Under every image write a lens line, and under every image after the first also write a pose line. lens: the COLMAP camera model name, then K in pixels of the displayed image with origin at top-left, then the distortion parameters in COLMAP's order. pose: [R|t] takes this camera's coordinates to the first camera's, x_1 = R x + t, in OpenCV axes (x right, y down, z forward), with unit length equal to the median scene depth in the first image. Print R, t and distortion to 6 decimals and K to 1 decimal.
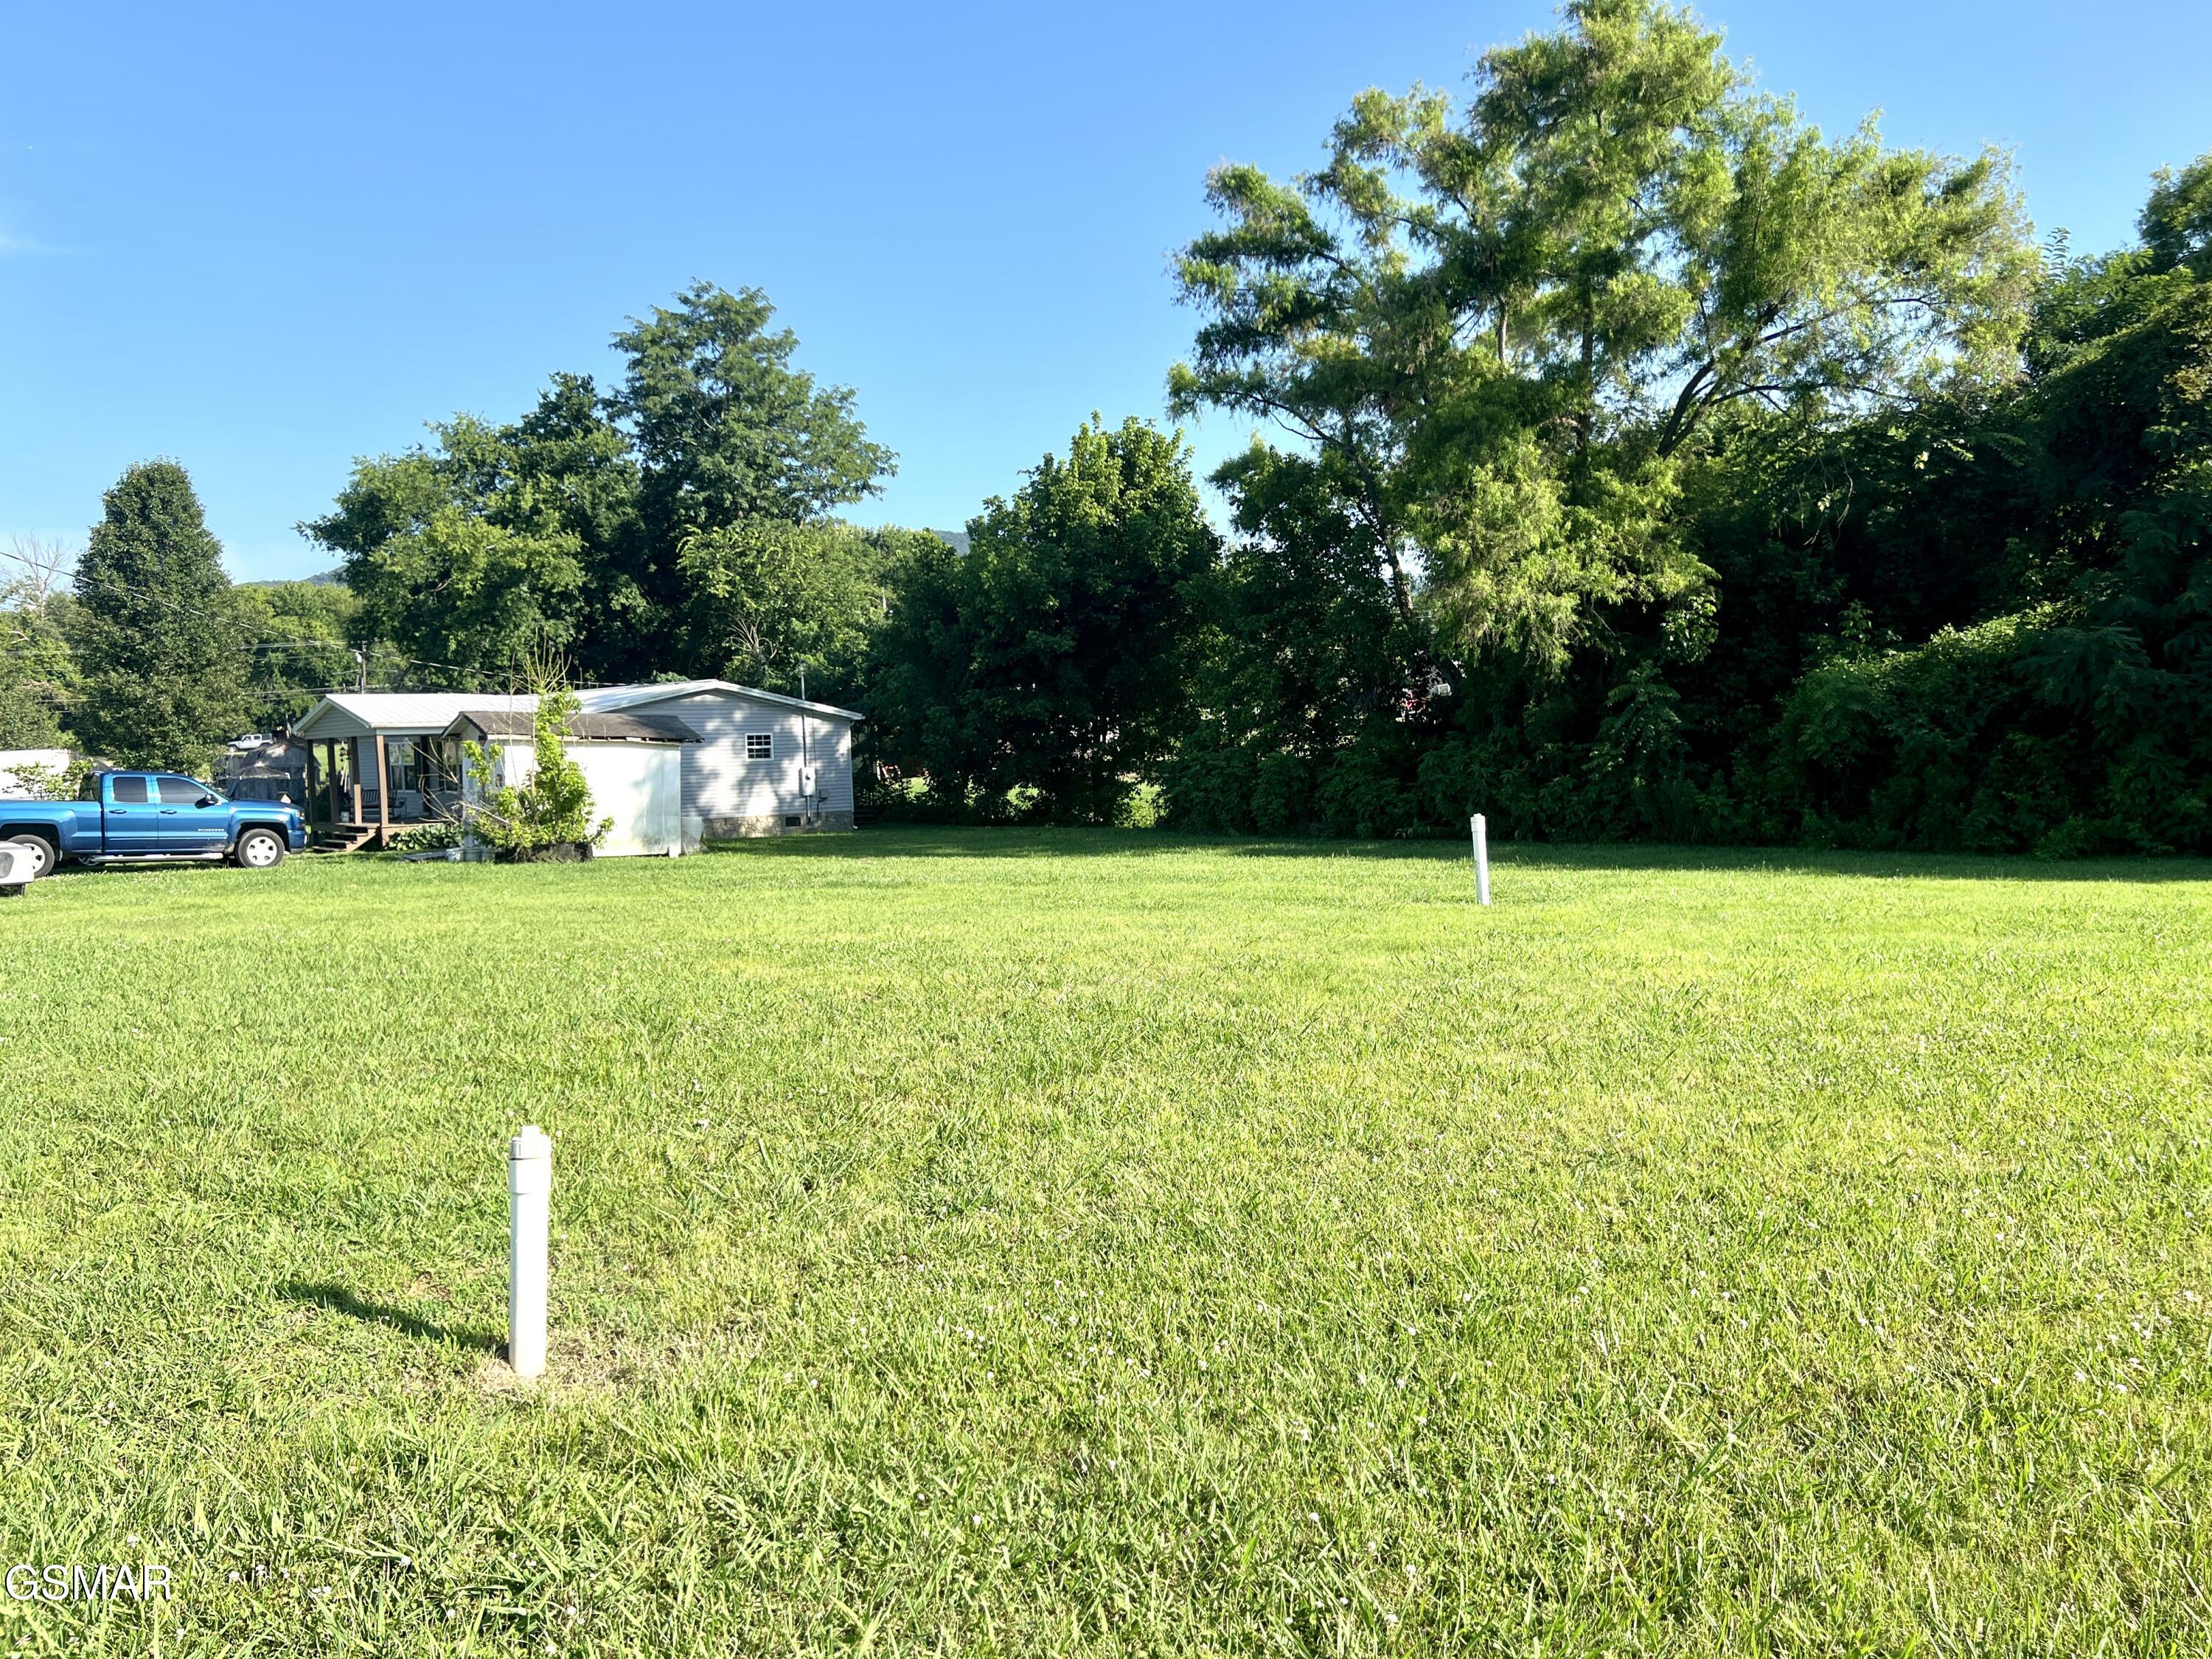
lens RADIAL K [[1693.5, 0, 1106.0], [0, 1693.5, 829.5], [0, 0, 1]] dist [0.003488, -0.001674]
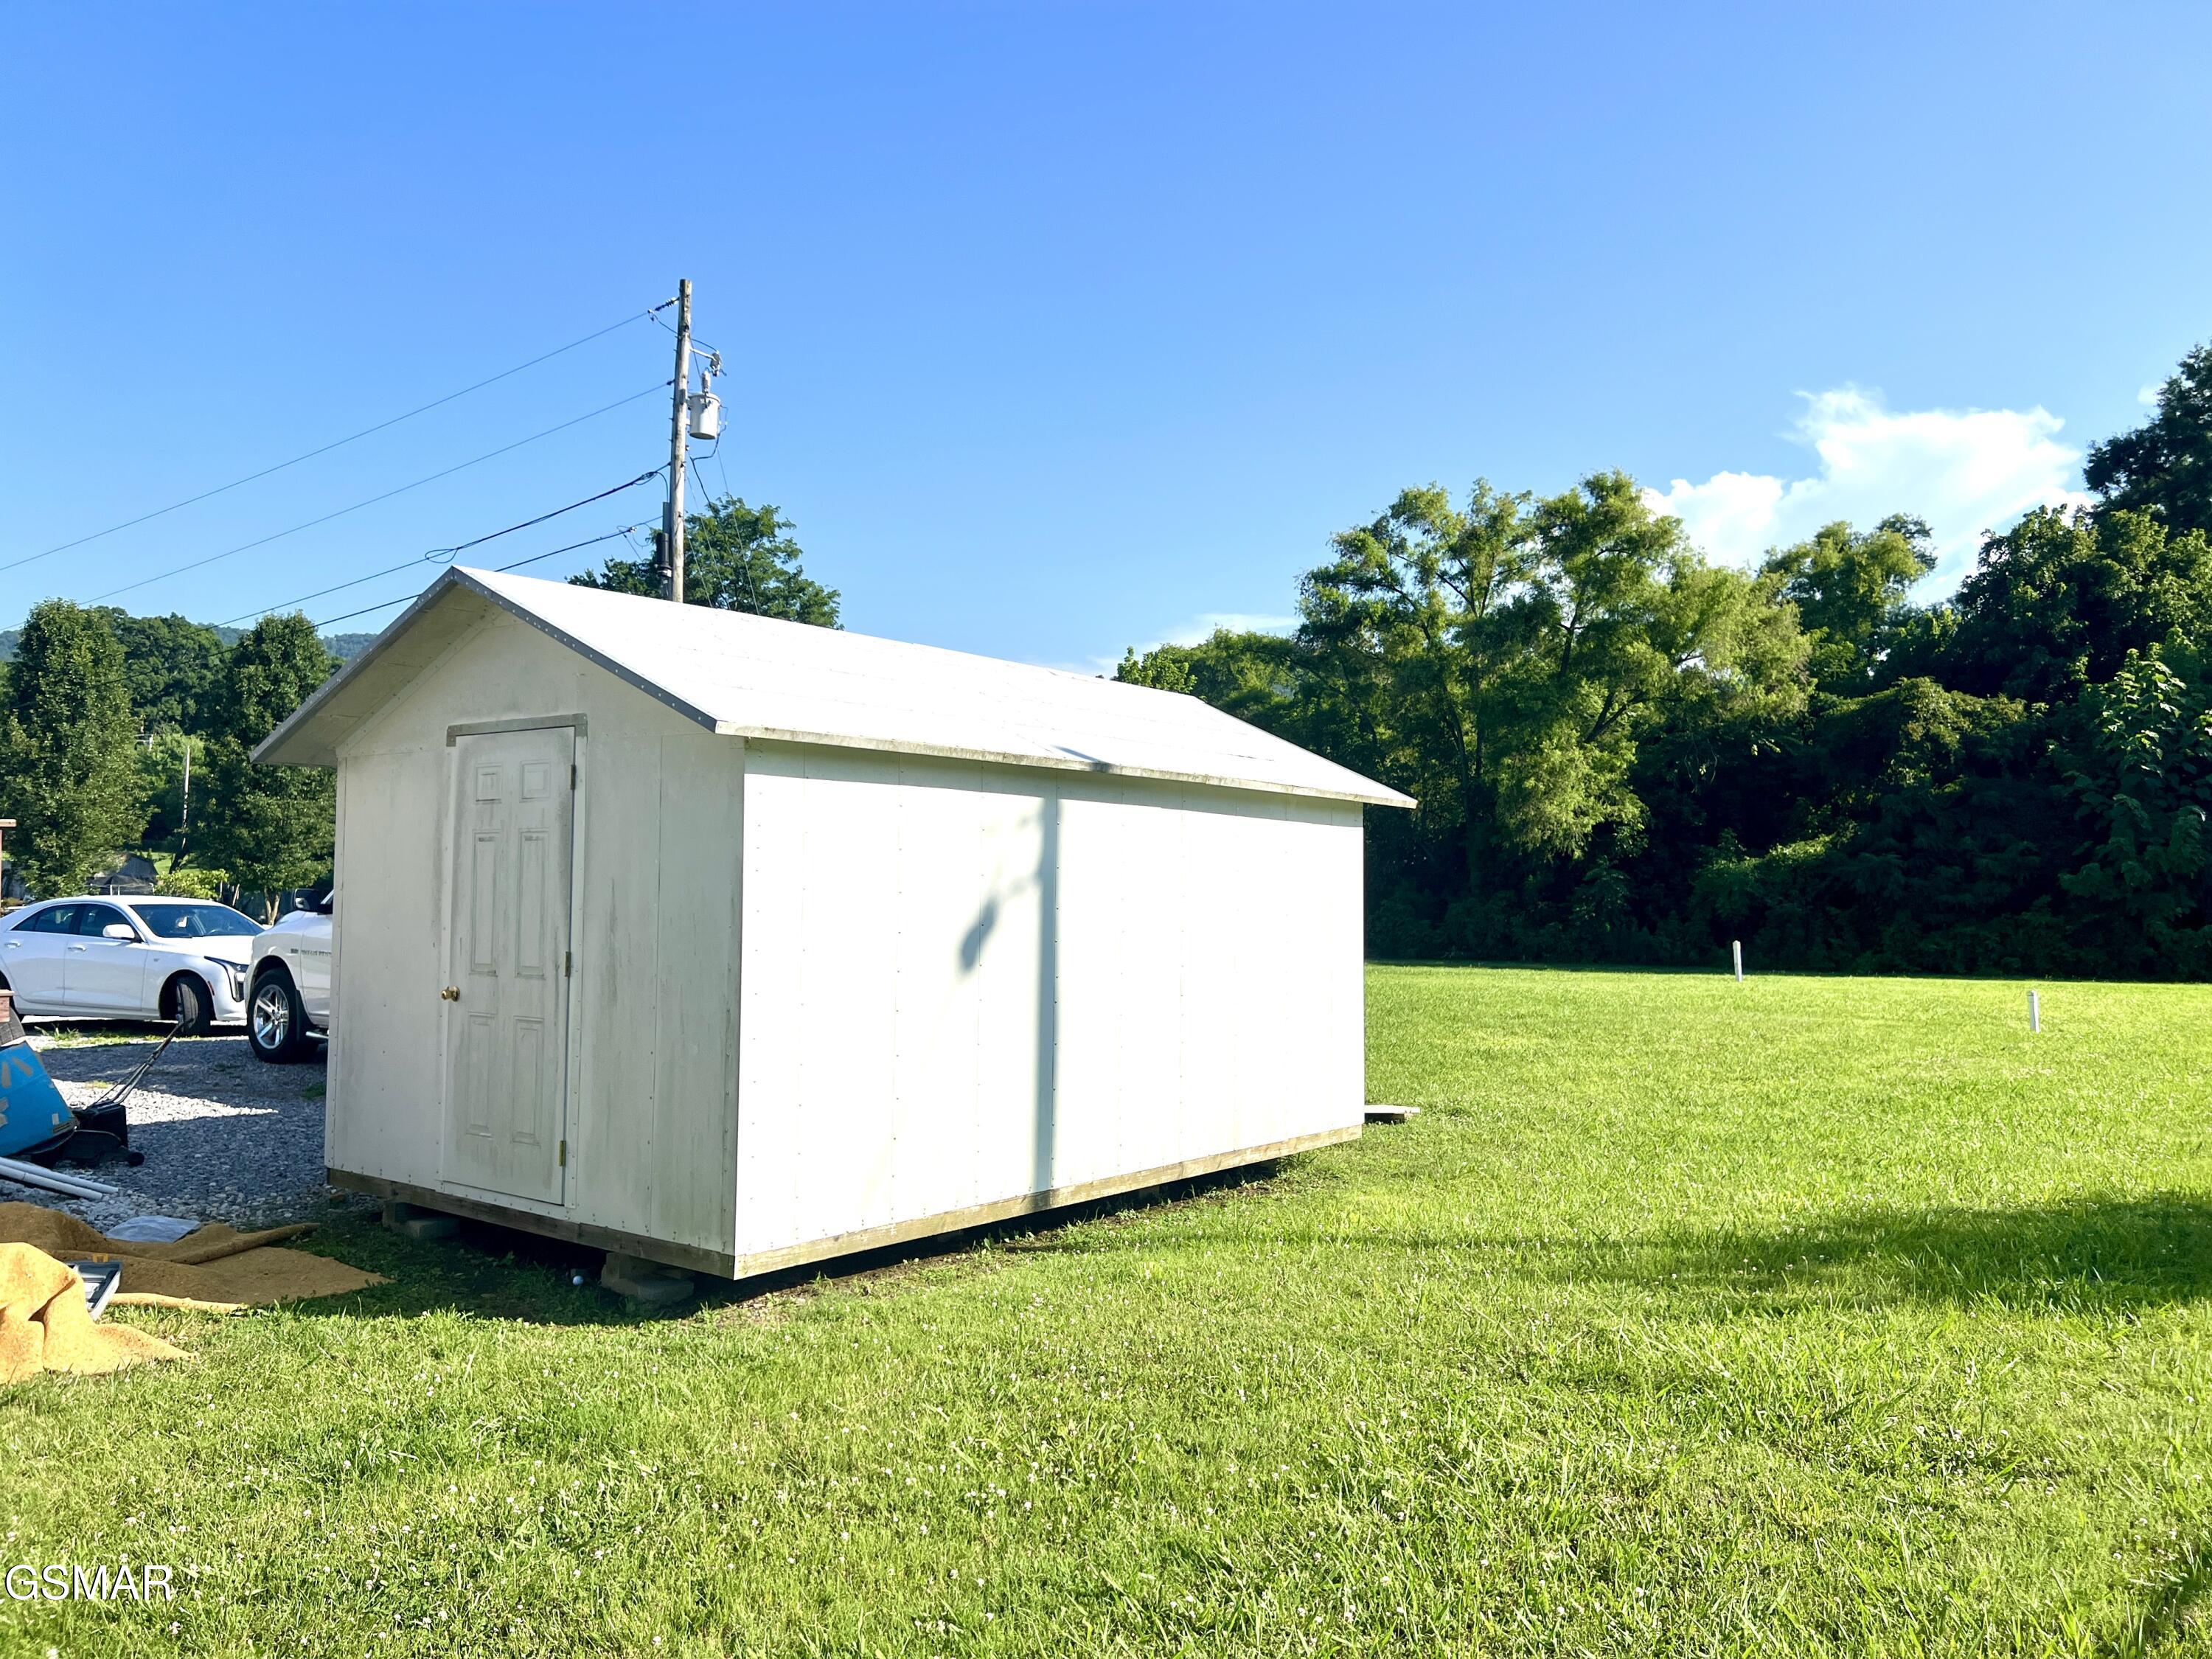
lens RADIAL K [[1693.5, 0, 1106.0], [0, 1693.5, 829.5], [0, 0, 1]] dist [0.003488, -0.001674]
pose [[0.945212, 0.032674, 0.324817, -0.717588], [-0.010430, 0.997493, -0.069988, -0.002527], [-0.326289, 0.062765, 0.943184, -0.438314]]
